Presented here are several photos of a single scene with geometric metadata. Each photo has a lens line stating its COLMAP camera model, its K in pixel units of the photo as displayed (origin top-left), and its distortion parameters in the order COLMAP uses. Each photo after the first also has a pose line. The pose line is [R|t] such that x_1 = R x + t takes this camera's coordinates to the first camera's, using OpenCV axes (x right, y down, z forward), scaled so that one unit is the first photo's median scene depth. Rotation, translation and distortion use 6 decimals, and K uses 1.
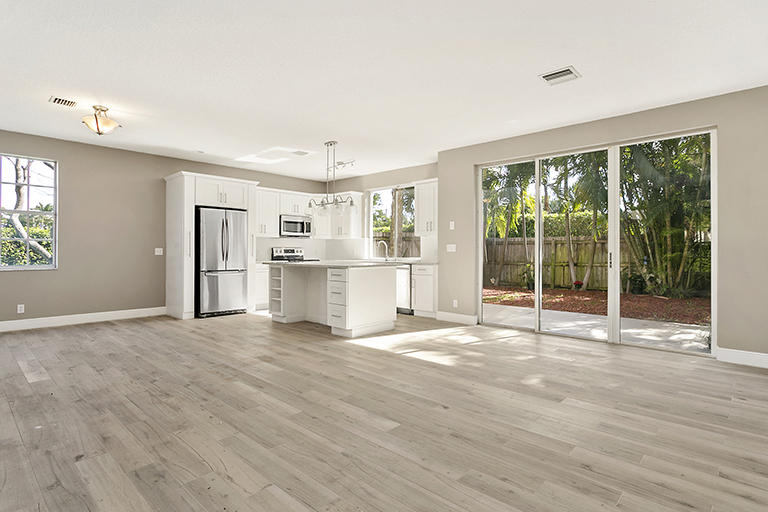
lens RADIAL K [[404.4, 0, 376.3], [0, 404.4, 250.8], [0, 0, 1]] dist [-0.003579, 0.001271]
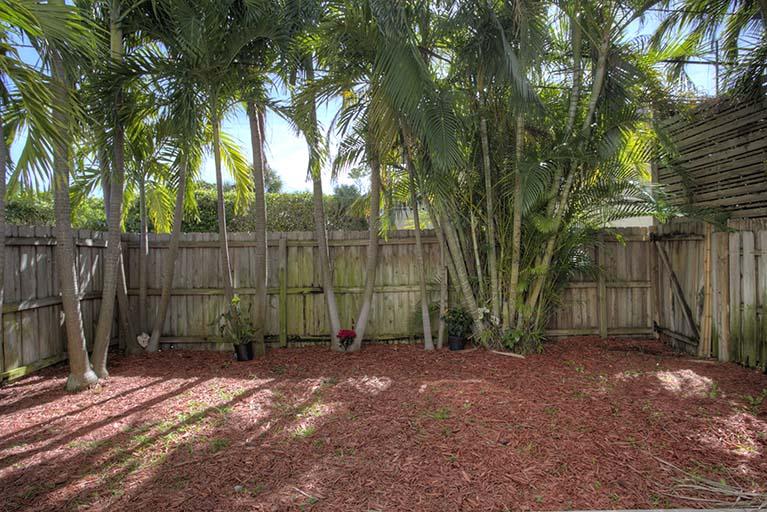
lens RADIAL K [[452.2, 0, 381.8], [0, 452.2, 259.5], [0, 0, 1]] dist [-0.033325, 0.002854]
pose [[0.718591, -0.023647, 0.695031, 0.179886], [0.011571, 0.999690, 0.022049, -0.014447], [-0.695337, -0.007803, 0.718641, 0.614535]]
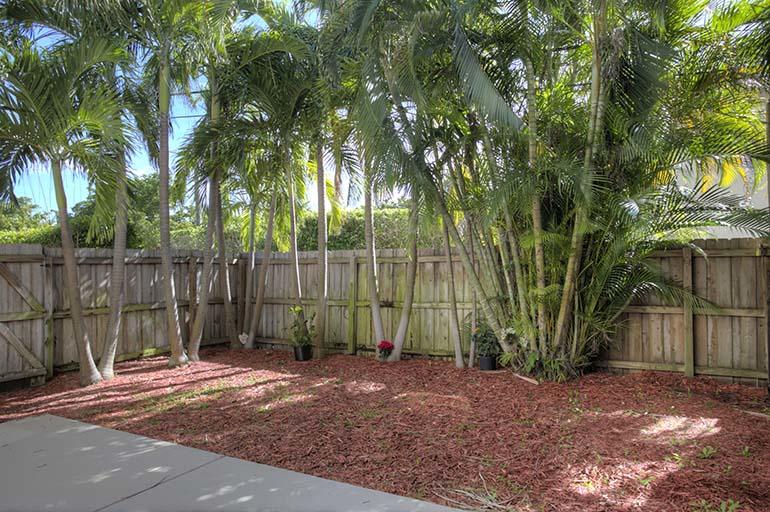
lens RADIAL K [[525.3, 0, 382.1], [0, 525.3, 260.9], [0, 0, 1]] dist [-0.032028, 0.004426]
pose [[0.963885, -0.008662, 0.266179, 0.331025], [0.010534, 0.999929, -0.005604, -0.018761], [-0.266112, 0.008205, 0.963907, 0.393485]]
